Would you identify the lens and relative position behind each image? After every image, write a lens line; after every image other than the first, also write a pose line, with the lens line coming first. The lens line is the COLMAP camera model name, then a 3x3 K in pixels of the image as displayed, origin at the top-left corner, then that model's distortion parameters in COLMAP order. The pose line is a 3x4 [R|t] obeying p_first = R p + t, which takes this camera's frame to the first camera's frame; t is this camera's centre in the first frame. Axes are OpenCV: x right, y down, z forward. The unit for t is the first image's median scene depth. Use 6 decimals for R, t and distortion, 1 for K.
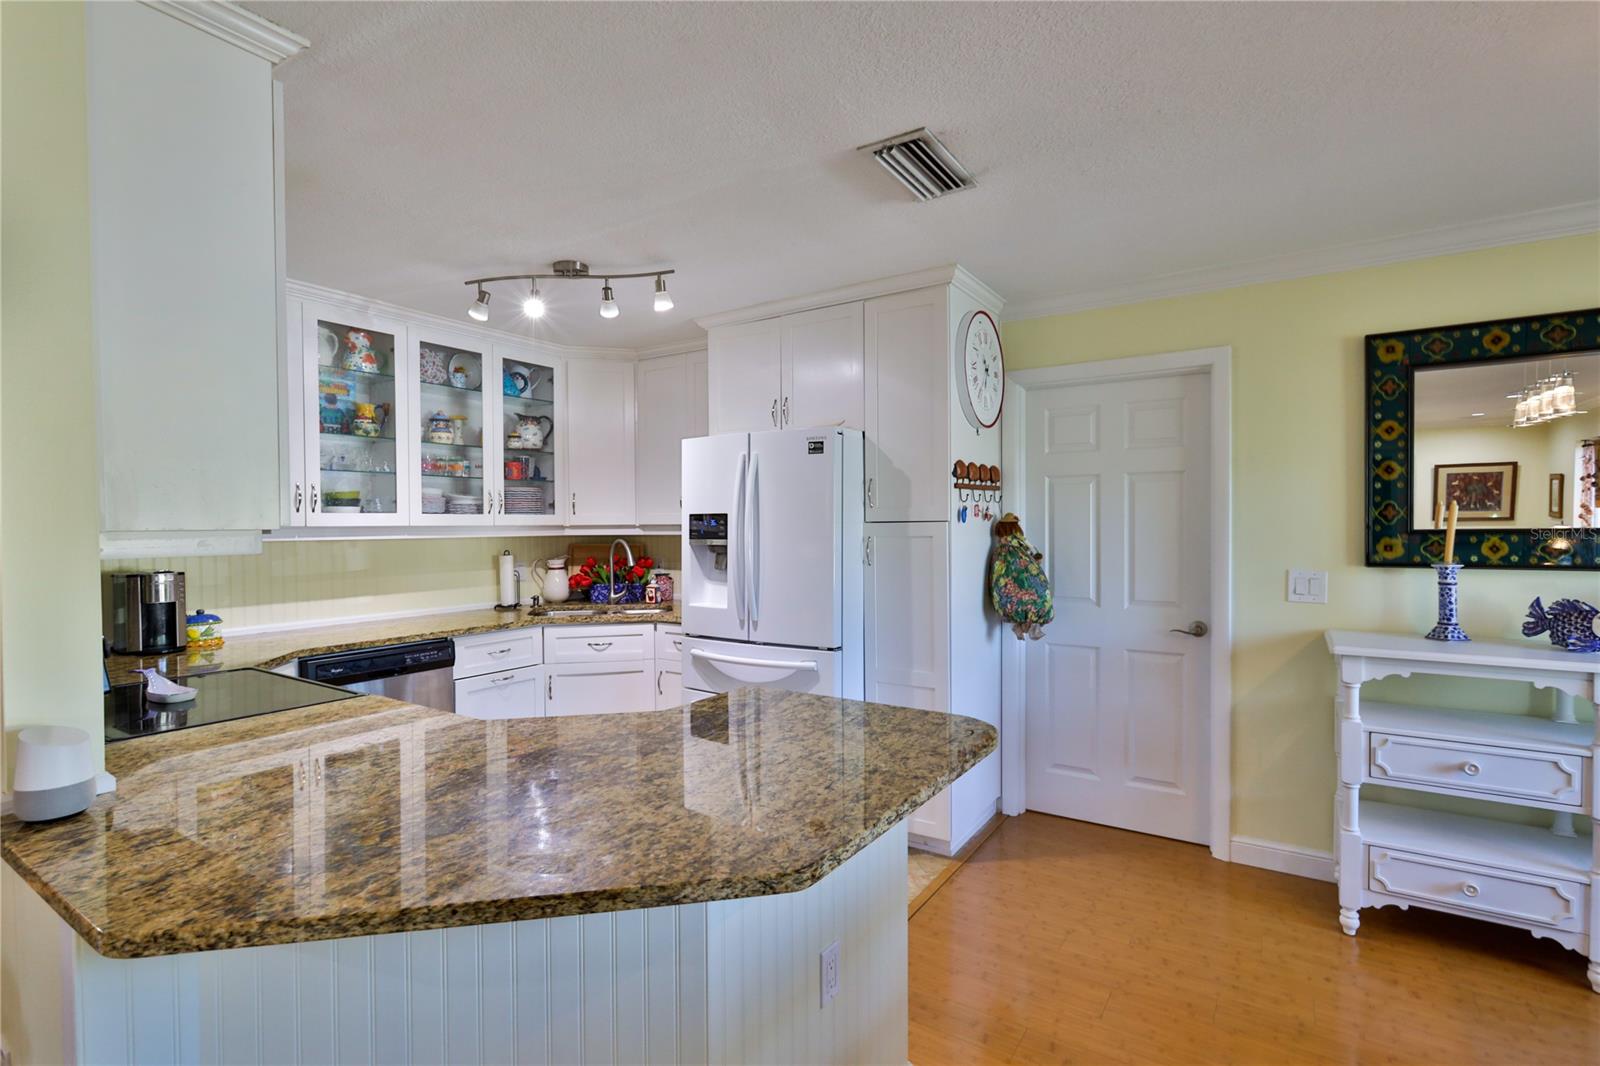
lens RADIAL K [[753.3, 0, 801.8], [0, 753.3, 535.5], [0, 0, 1]] dist [-0.002605, 0.003544]
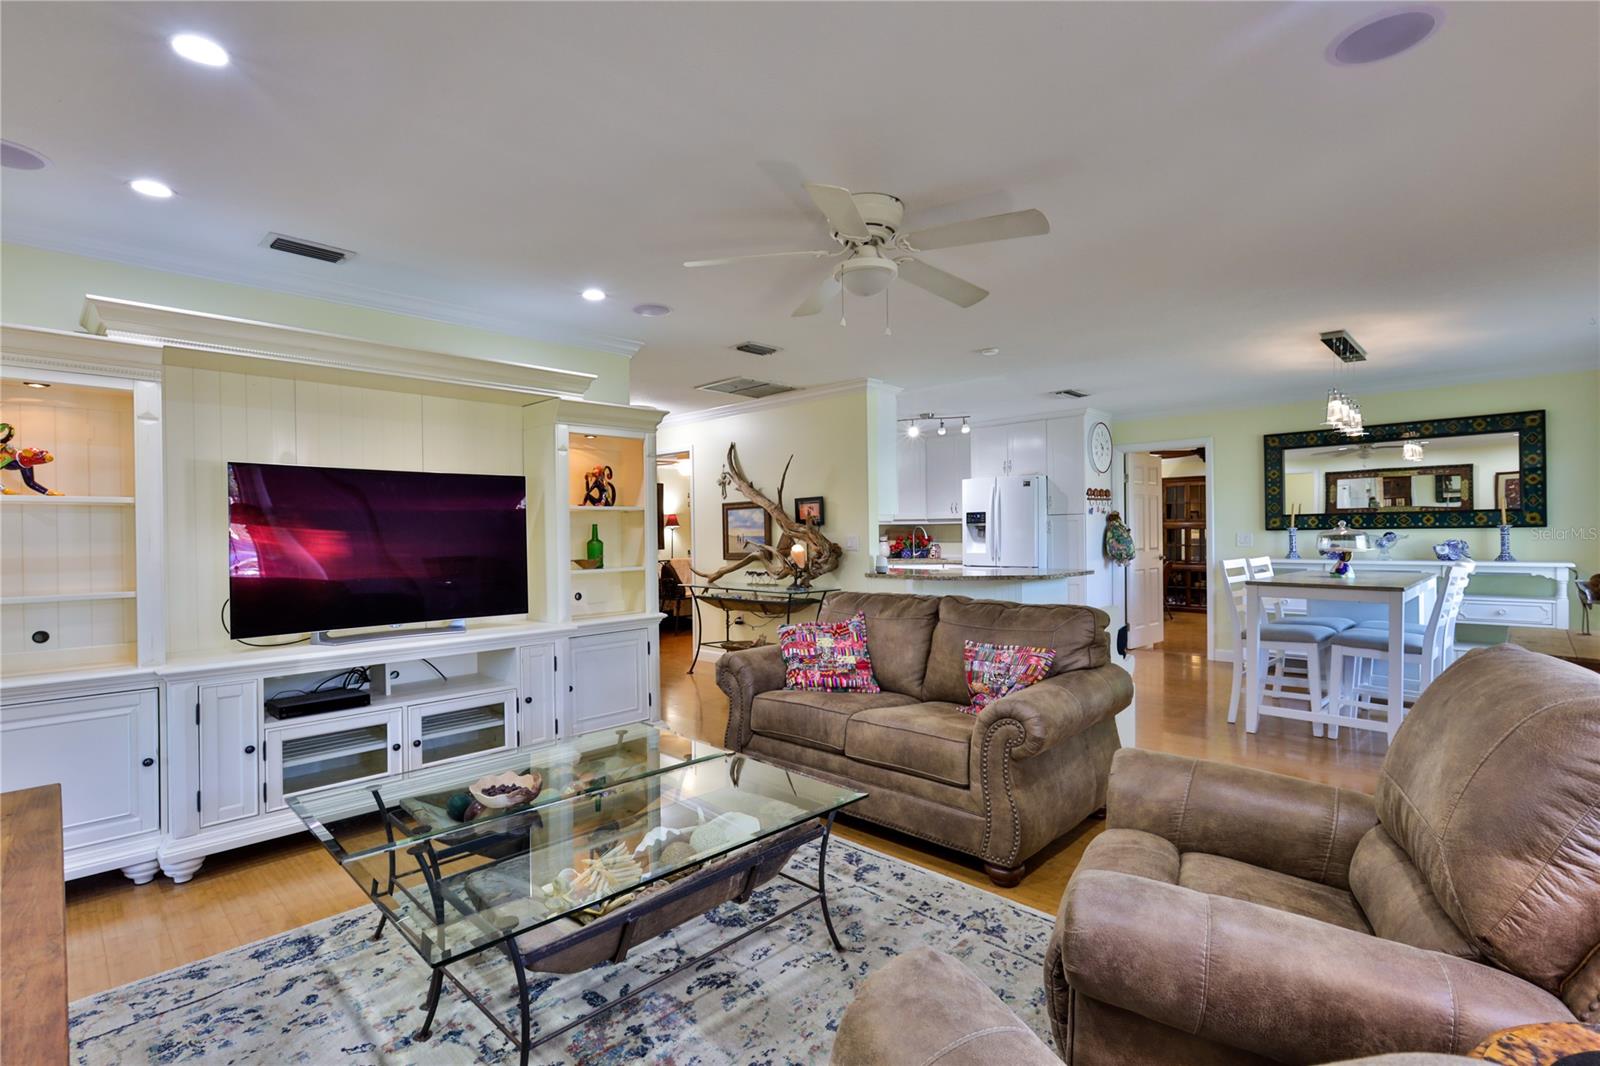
lens RADIAL K [[756.5, 0, 804.1], [0, 756.5, 540.9], [0, 0, 1]] dist [-0.001240, 0.000842]
pose [[0.981922, -0.003647, -0.189252, -0.200527], [0.003112, 0.999990, -0.003122, 0.063461], [0.189262, 0.002477, 0.981924, -1.354070]]
